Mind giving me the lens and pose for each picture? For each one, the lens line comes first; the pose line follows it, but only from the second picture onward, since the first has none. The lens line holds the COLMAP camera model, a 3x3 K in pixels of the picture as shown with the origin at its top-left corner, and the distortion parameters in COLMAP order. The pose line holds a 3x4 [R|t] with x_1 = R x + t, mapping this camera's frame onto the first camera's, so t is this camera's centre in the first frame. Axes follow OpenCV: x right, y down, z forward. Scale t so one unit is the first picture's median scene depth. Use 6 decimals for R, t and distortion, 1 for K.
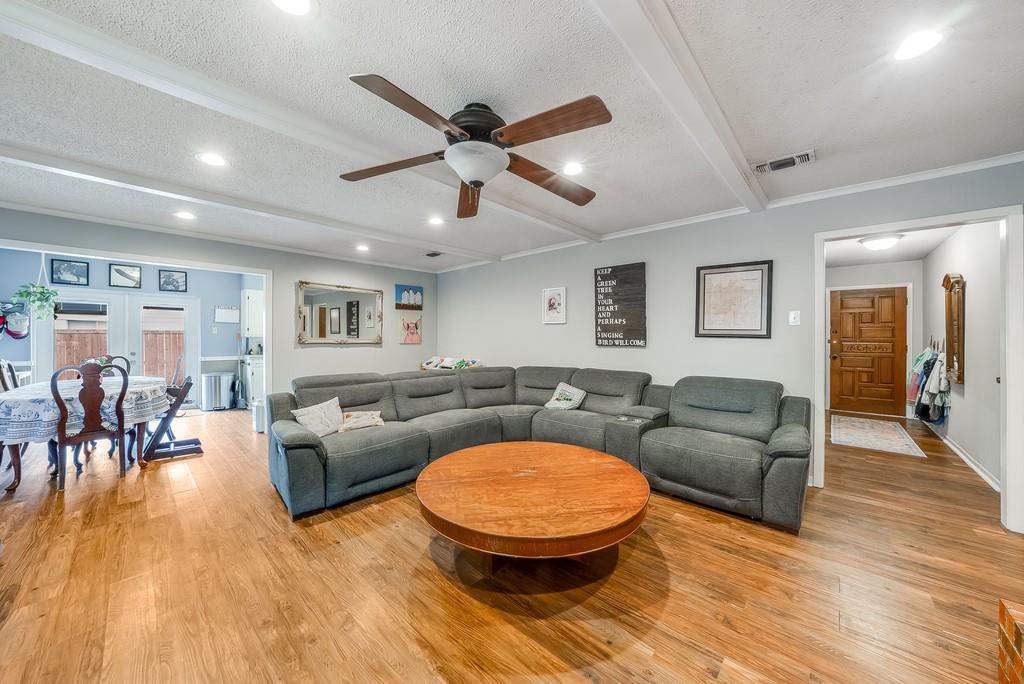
lens RADIAL K [[358.2, 0, 512.0], [0, 358.2, 342.0], [0, 0, 1]] dist [-0.015861, -0.000008]
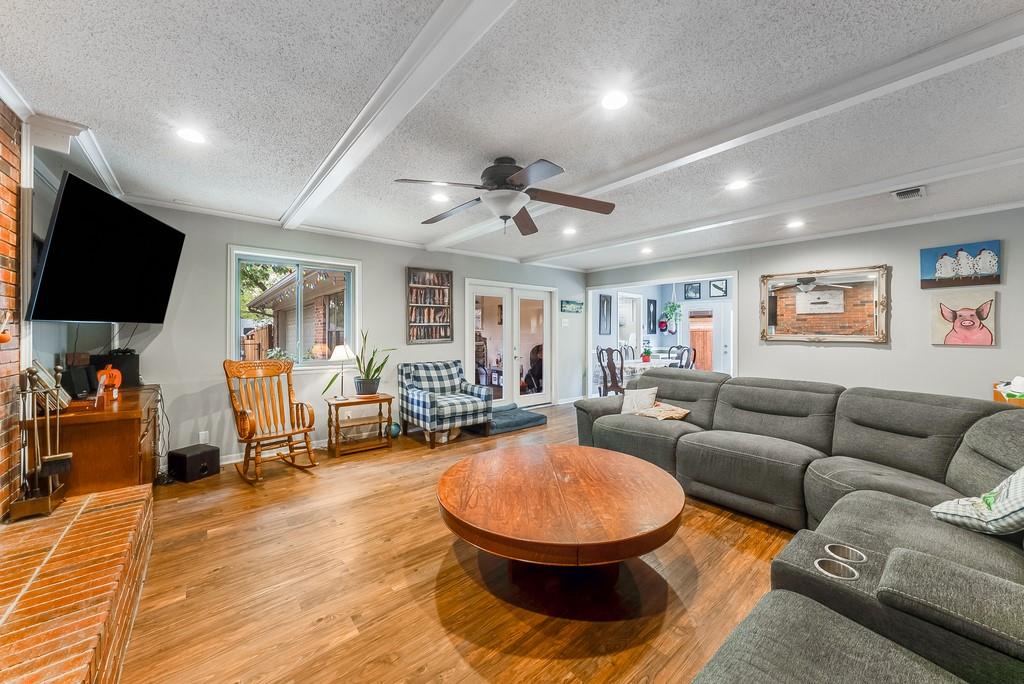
lens RADIAL K [[375.6, 0, 519.6], [0, 375.6, 334.6], [0, 0, 1]] dist [-0.017789, -0.000035]
pose [[-0.118373, 0.002661, -0.992966, 1.338949], [-0.013497, 0.999900, 0.004289, -0.019111], [0.992877, 0.013910, -0.118325, 1.292146]]
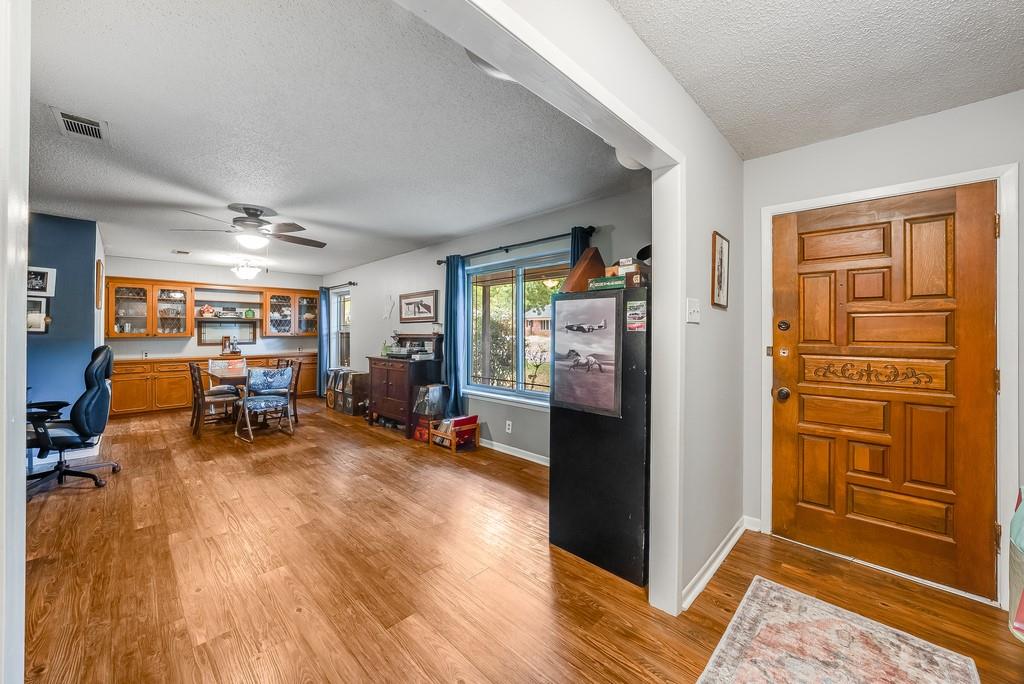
lens RADIAL K [[388.0, 0, 515.1], [0, 388.0, 336.8], [0, 0, 1]] dist [-0.001043, -0.000040]
pose [[0.999686, 0.002019, -0.024977, 0.096627], [-0.002220, 0.999965, -0.008036, -0.002007], [0.024960, 0.008089, 0.999656, 0.088344]]
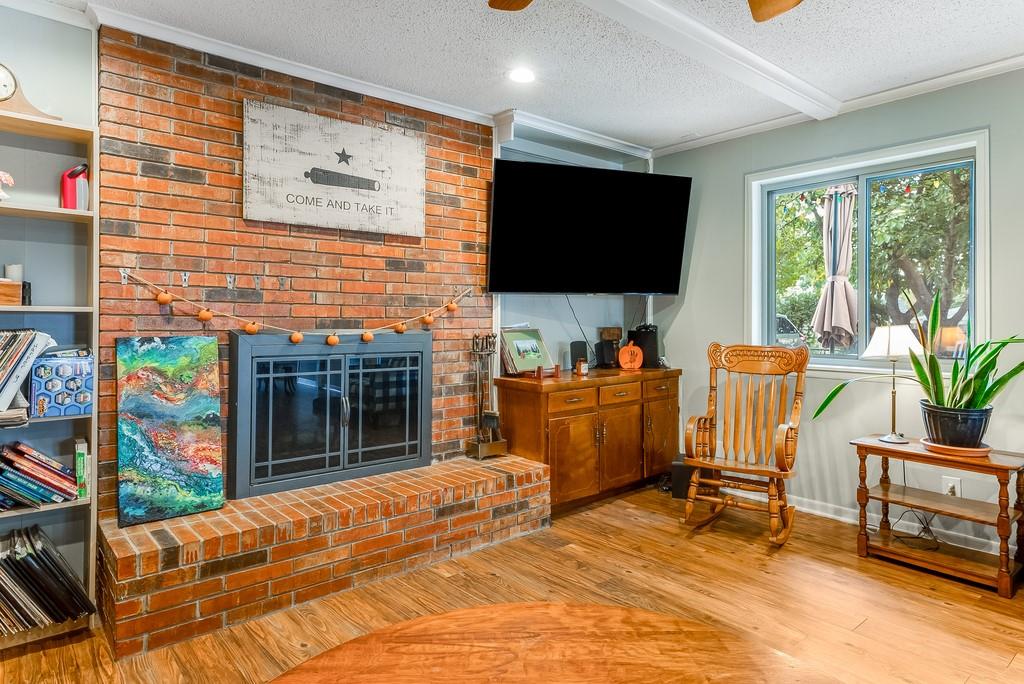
lens RADIAL K [[596.2, 0, 513.8], [0, 596.2, 318.3], [0, 0, 1]] dist [0.001204, 0.000238]
pose [[-0.991455, -0.002438, 0.130427, 0.047594], [-0.000929, 0.999932, 0.011626, 0.027526], [-0.130446, 0.011405, -0.991390, 1.798036]]
